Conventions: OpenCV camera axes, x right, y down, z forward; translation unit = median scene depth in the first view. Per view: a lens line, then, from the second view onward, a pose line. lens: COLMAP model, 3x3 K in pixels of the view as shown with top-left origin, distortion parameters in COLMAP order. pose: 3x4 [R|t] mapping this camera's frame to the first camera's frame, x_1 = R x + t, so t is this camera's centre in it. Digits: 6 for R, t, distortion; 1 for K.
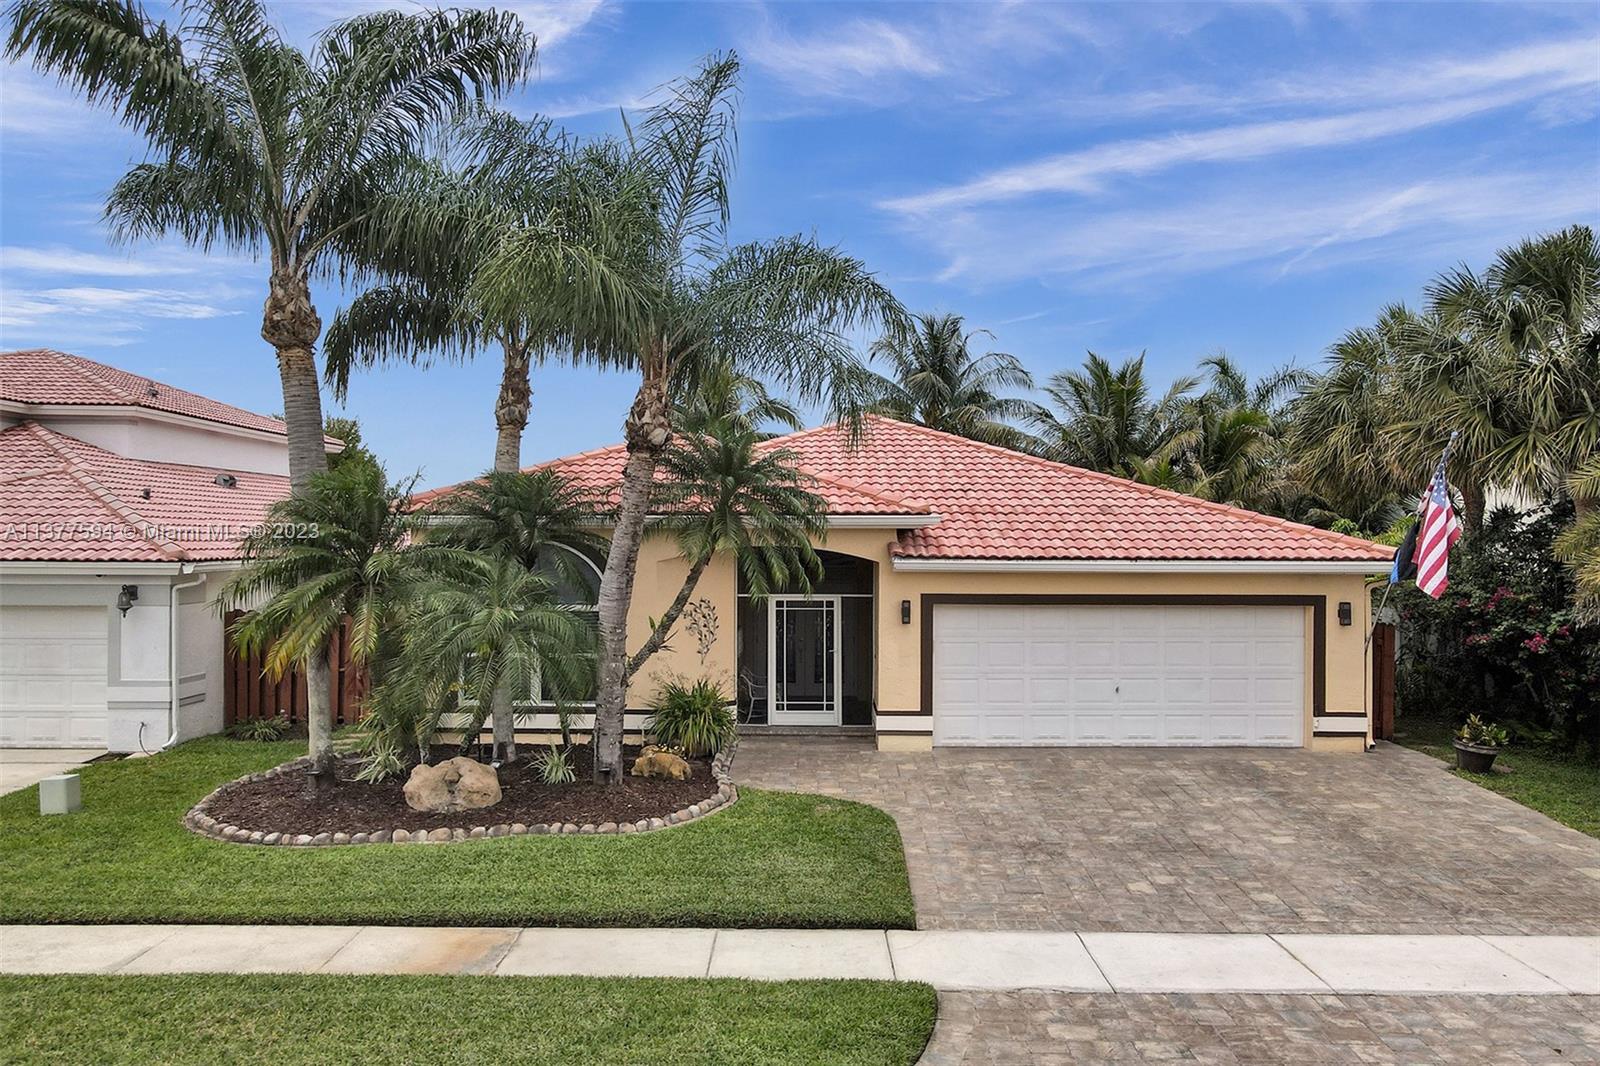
lens RADIAL K [[1203.5, 0, 804.4], [0, 1203.5, 542.0], [0, 0, 1]] dist [0.011544, 0.002625]
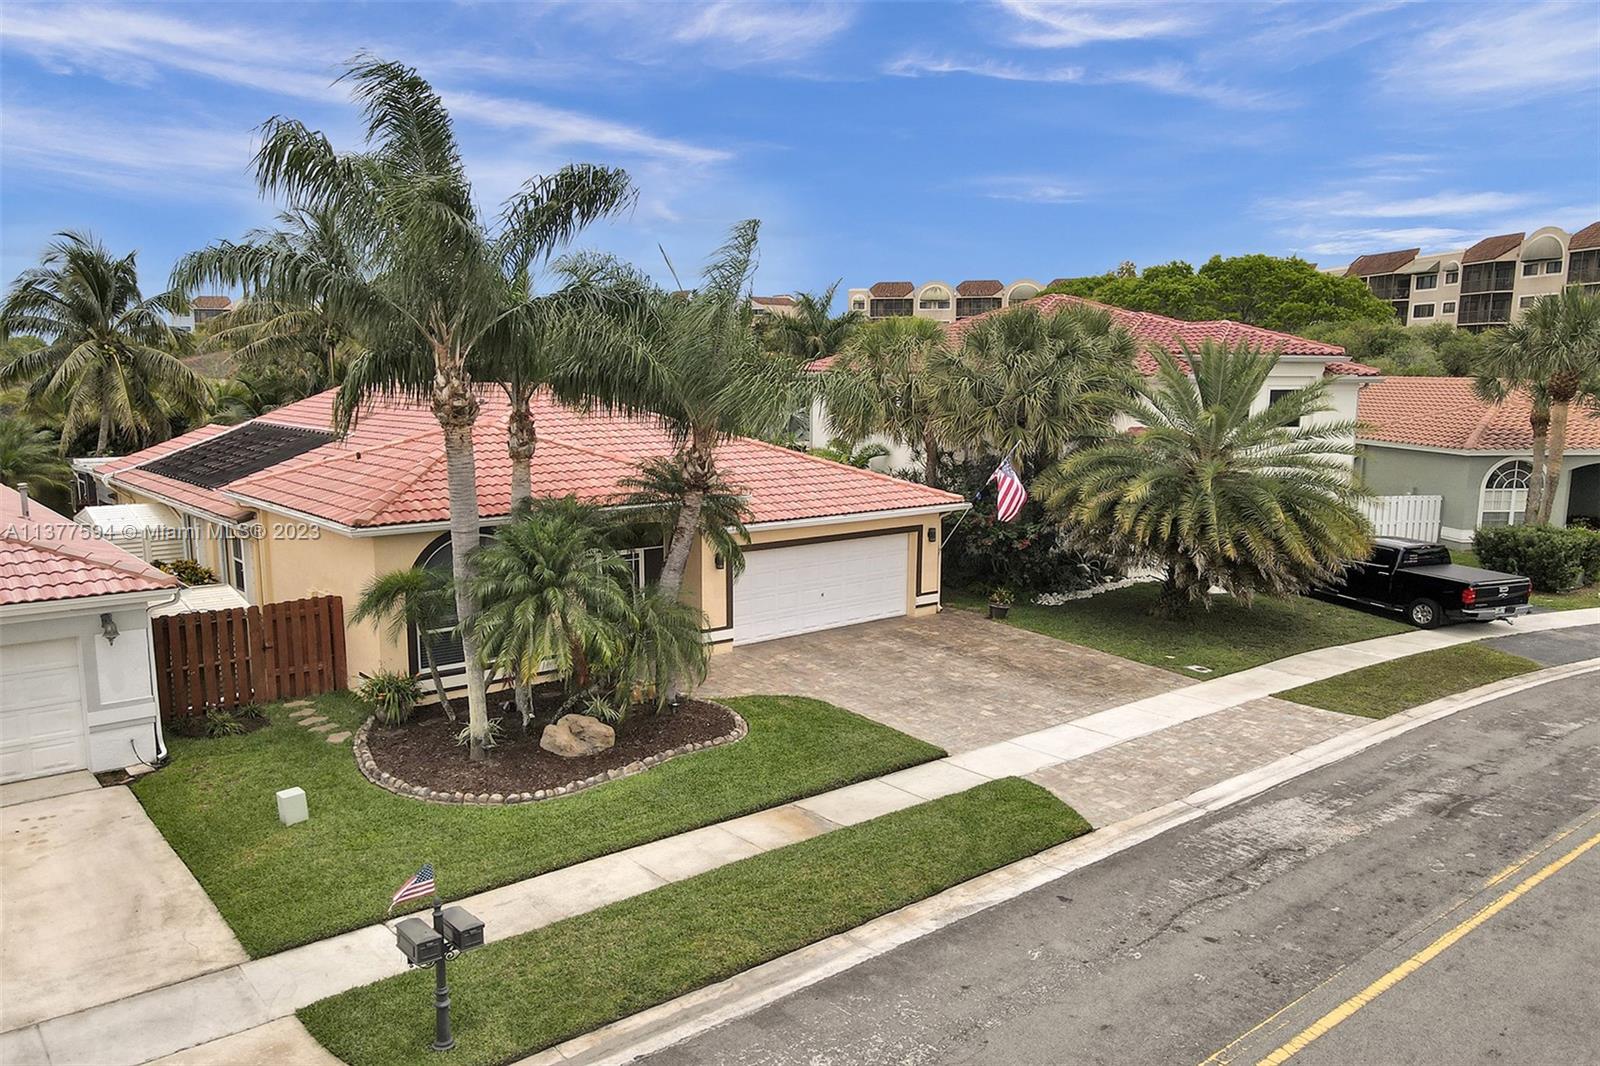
lens RADIAL K [[1203.5, 0, 804.4], [0, 1203.5, 542.0], [0, 0, 1]] dist [0.011544, 0.002625]
pose [[0.764163, -0.094898, 0.638004, -0.787240], [-0.000677, 0.989000, 0.147917, -0.185153], [-0.645023, -0.113464, 0.755693, -0.163058]]
